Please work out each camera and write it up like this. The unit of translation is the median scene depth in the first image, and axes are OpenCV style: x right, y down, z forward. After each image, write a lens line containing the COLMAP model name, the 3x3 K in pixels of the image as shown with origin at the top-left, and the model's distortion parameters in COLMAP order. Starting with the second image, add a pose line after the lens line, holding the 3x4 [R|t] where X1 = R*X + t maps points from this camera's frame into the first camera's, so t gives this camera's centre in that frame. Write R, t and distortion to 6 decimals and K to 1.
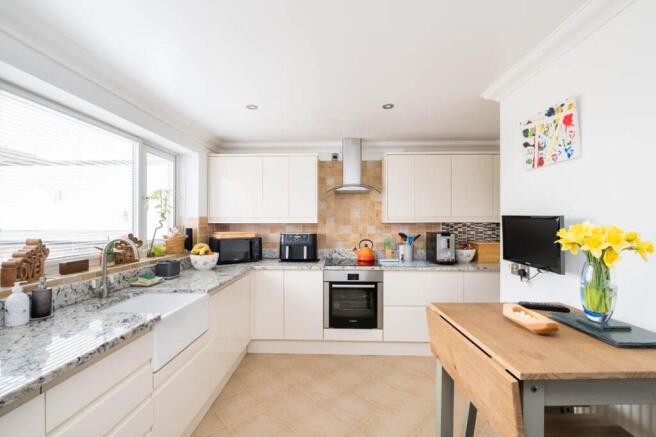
lens RADIAL K [[277.6, 0, 333.1], [0, 277.6, 219.1], [0, 0, 1]] dist [-0.006973, 0.000021]
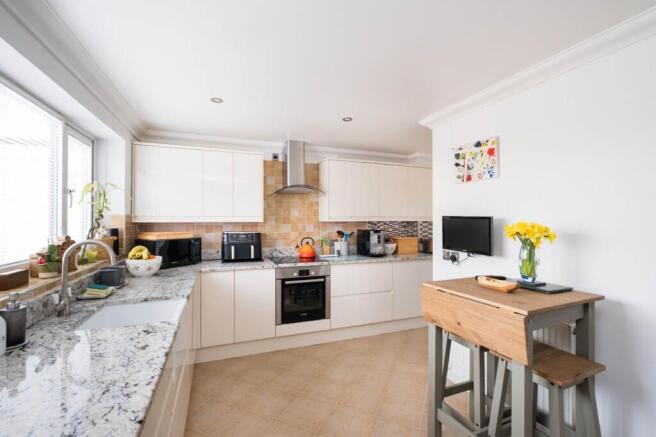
lens RADIAL K [[277.6, 0, 323.1], [0, 277.6, 216.4], [0, 0, 1]] dist [-0.006973, 0.000021]
pose [[0.926401, 0.005740, 0.376495, -0.260492], [-0.003294, 0.999969, -0.007142, 0.000419], [-0.376525, 0.005377, 0.926391, -0.014776]]
